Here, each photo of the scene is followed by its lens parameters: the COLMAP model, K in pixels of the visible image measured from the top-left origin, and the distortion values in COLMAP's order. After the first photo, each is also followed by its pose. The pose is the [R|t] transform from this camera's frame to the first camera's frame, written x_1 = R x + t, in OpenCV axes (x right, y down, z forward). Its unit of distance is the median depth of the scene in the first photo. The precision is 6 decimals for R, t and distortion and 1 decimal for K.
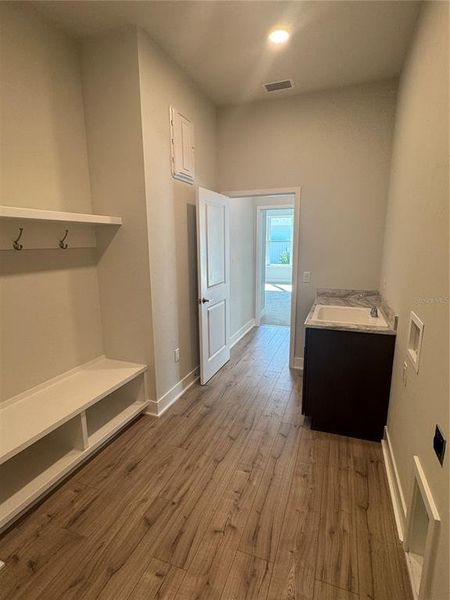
lens RADIAL K [[309.1, 0, 225.0], [0, 309.1, 300.0], [0, 0, 1]] dist [0.003334, 0.001008]
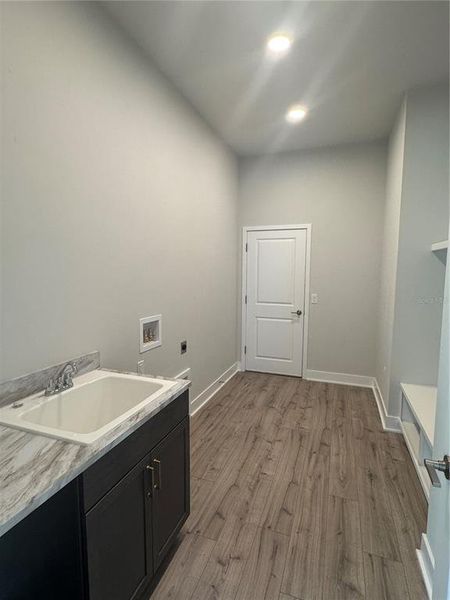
lens RADIAL K [[309.1, 0, 225.0], [0, 309.1, 300.0], [0, 0, 1]] dist [0.003334, 0.001008]
pose [[-0.999969, 0.006590, -0.004328, 0.212692], [0.005090, 0.958859, 0.283836, -0.356637], [0.006020, 0.283805, -0.958863, 1.917050]]
